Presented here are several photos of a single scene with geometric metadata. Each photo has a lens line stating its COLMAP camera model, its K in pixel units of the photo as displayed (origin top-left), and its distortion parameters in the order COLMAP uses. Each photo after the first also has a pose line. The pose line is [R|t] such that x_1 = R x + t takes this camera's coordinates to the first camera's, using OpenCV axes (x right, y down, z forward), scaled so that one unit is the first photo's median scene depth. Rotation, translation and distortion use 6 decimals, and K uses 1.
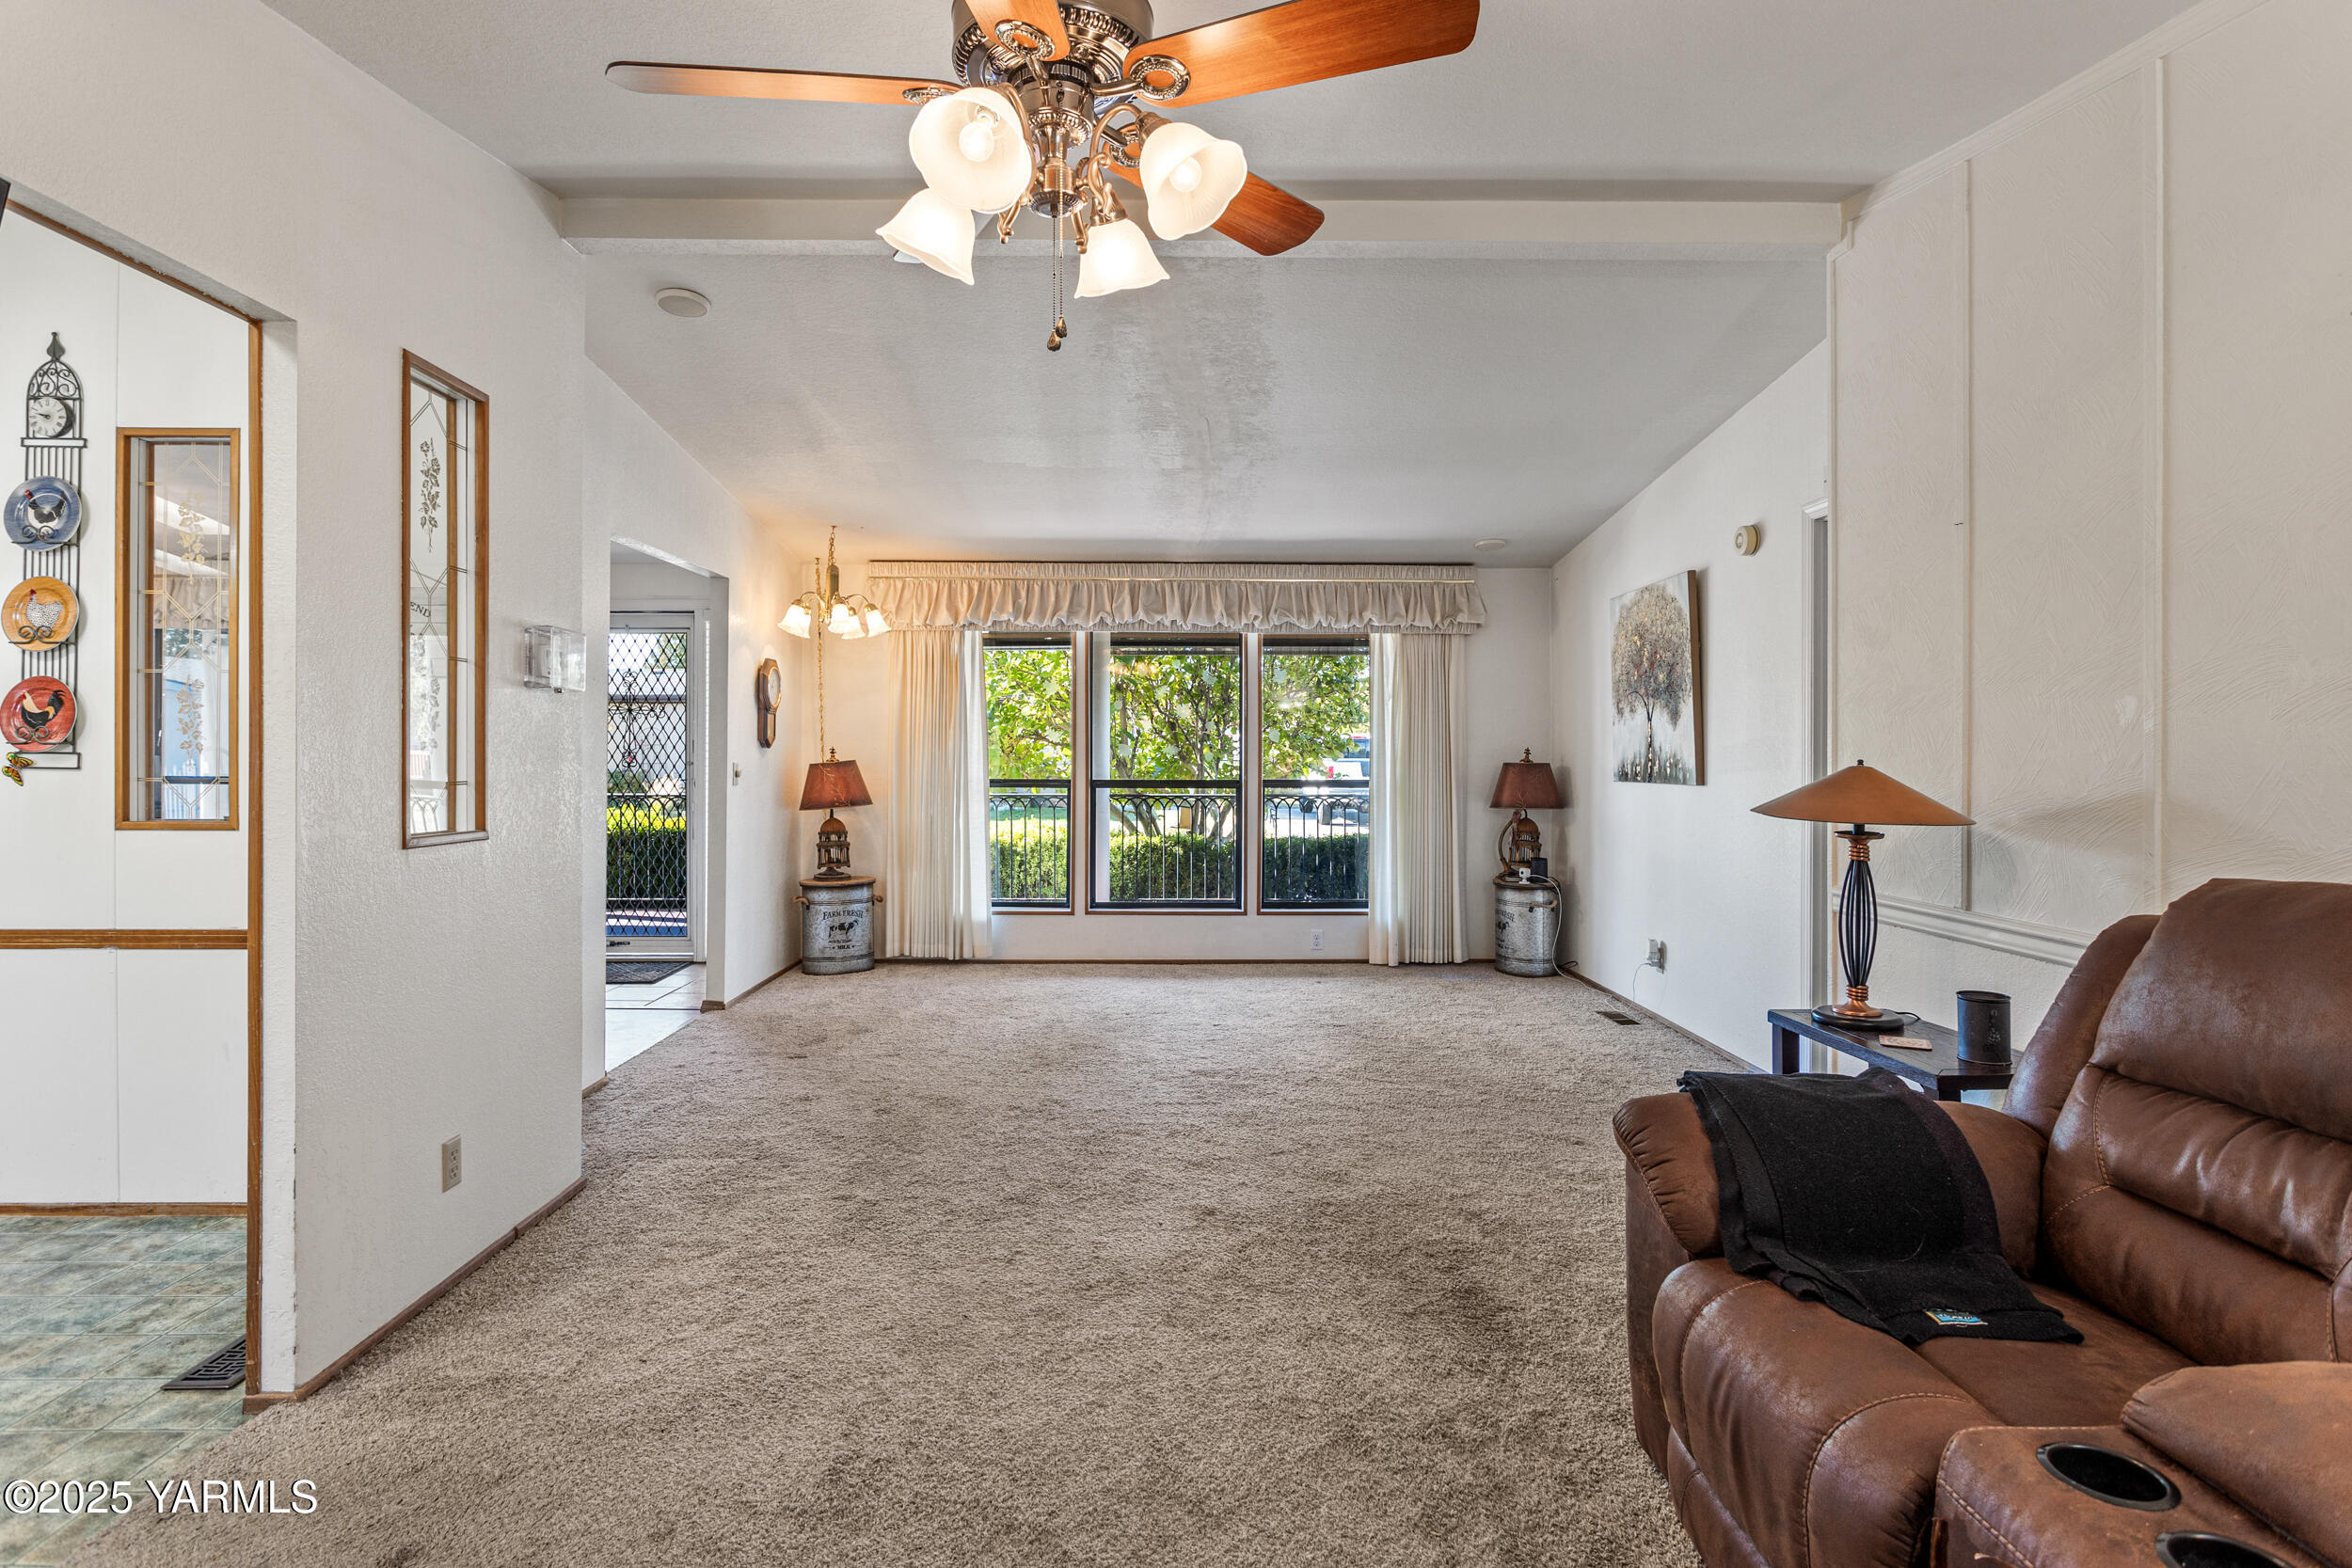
lens RADIAL K [[1188.3, 0, 1210.8], [0, 1188.3, 779.5], [0, 0, 1]] dist [-0.016977, 0.000374]
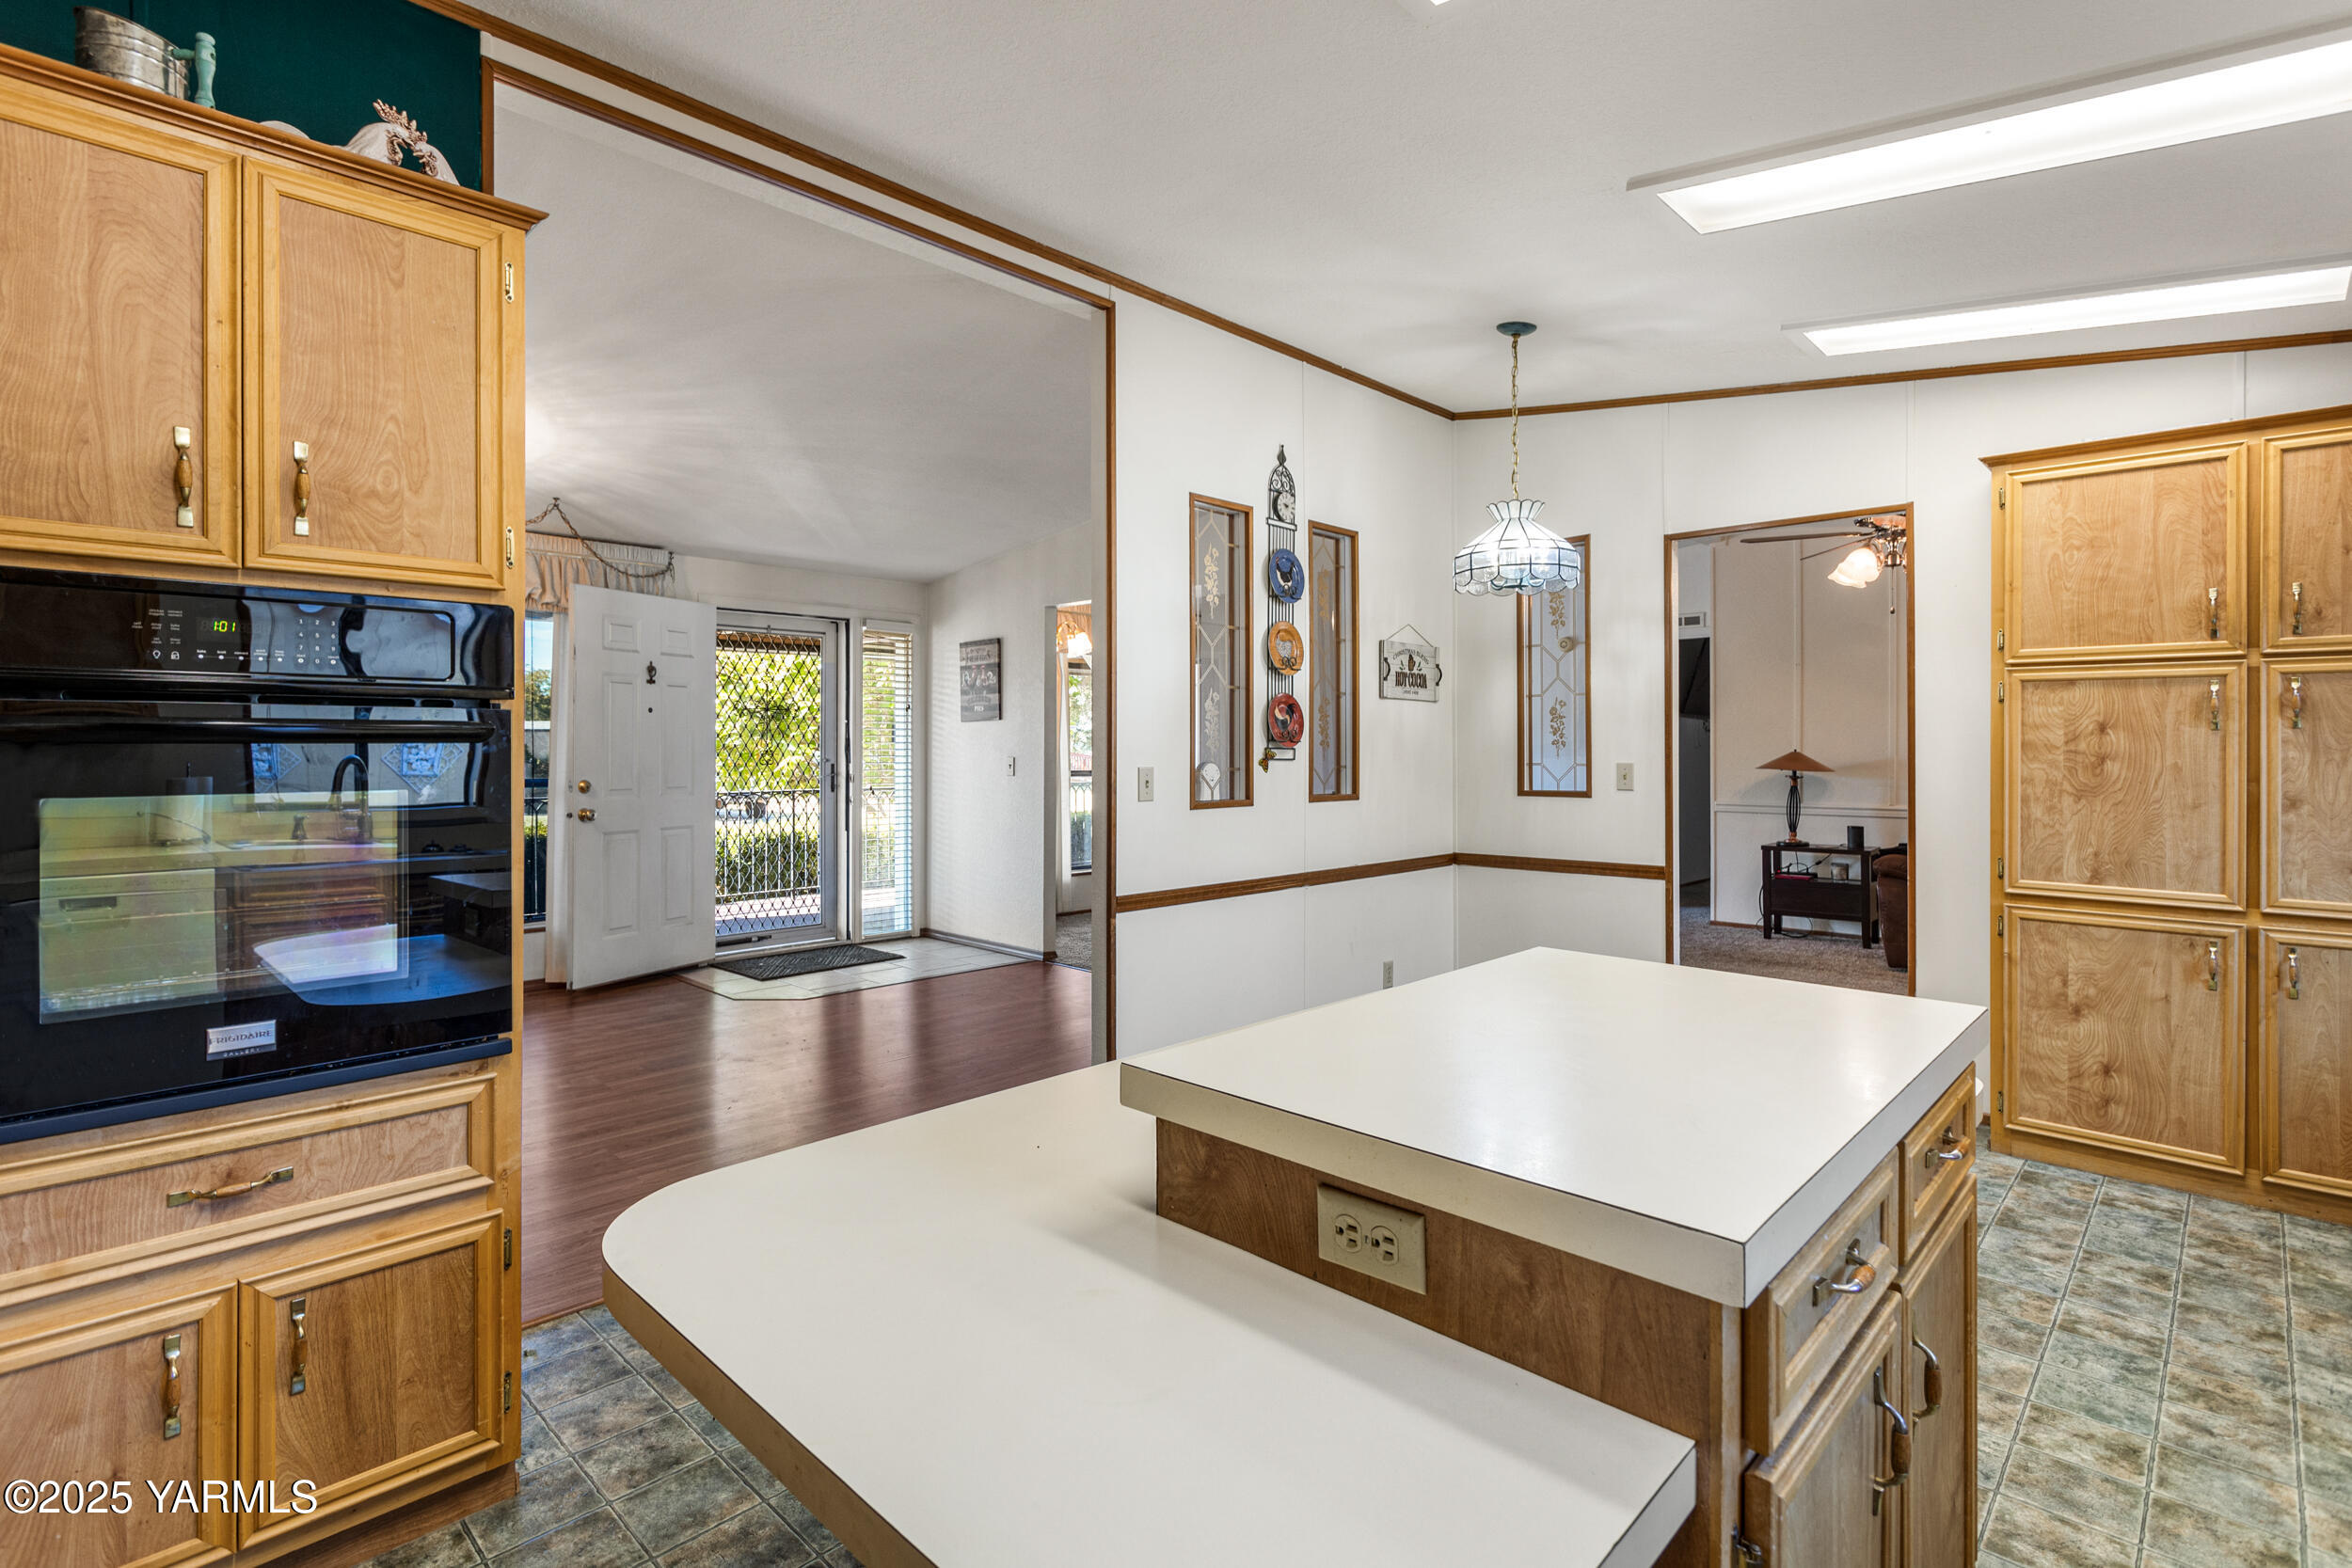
lens RADIAL K [[1113.7, 0, 1181.6], [0, 1113.7, 744.6], [0, 0, 1]] dist [0.001031, 0.000163]
pose [[0.710350, -0.002363, 0.703844, -2.010897], [0.002093, 0.999997, 0.001244, -0.029170], [-0.703845, 0.000589, 0.710353, 0.143795]]
